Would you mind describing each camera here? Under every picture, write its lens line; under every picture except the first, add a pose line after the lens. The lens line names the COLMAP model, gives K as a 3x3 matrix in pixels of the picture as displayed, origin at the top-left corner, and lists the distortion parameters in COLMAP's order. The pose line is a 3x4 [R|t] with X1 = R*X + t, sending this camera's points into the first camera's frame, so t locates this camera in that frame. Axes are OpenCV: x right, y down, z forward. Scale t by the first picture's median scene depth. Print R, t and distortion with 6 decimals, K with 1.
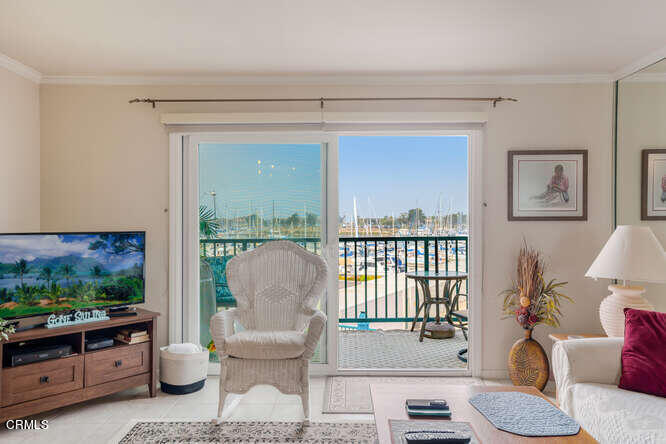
lens RADIAL K [[508.3, 0, 335.9], [0, 508.3, 221.5], [0, 0, 1]] dist [0.032294, 0.002145]
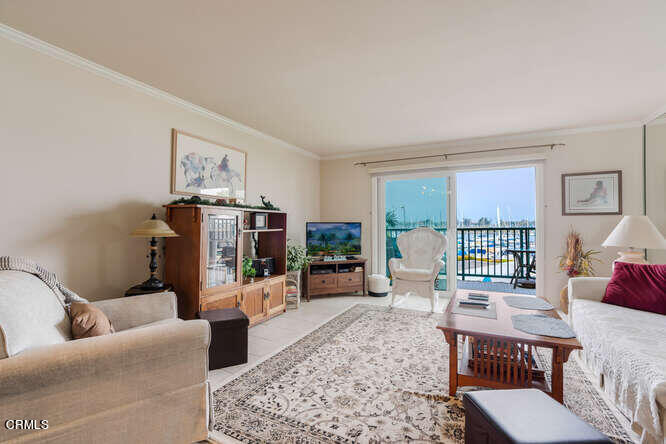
lens RADIAL K [[310.7, 0, 331.9], [0, 310.7, 220.0], [0, 0, 1]] dist [-0.012144, 0.001552]
pose [[0.895208, -0.008194, -0.445573, 0.114016], [0.002553, 0.999909, -0.013259, 0.026069], [0.445641, 0.010732, 0.895148, -0.265516]]
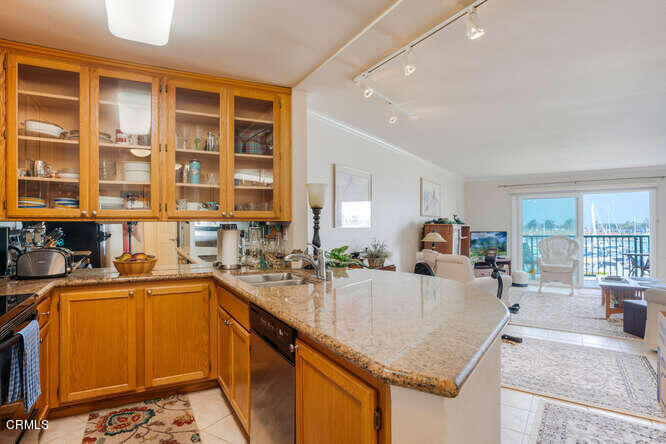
lens RADIAL K [[401.3, 0, 335.4], [0, 401.3, 223.5], [0, 0, 1]] dist [0.037853, 0.002457]
pose [[0.864578, -0.004360, -0.502480, -0.050808], [0.001312, 0.999979, -0.006419, -0.011671], [0.502497, 0.004890, 0.864565, -1.498150]]
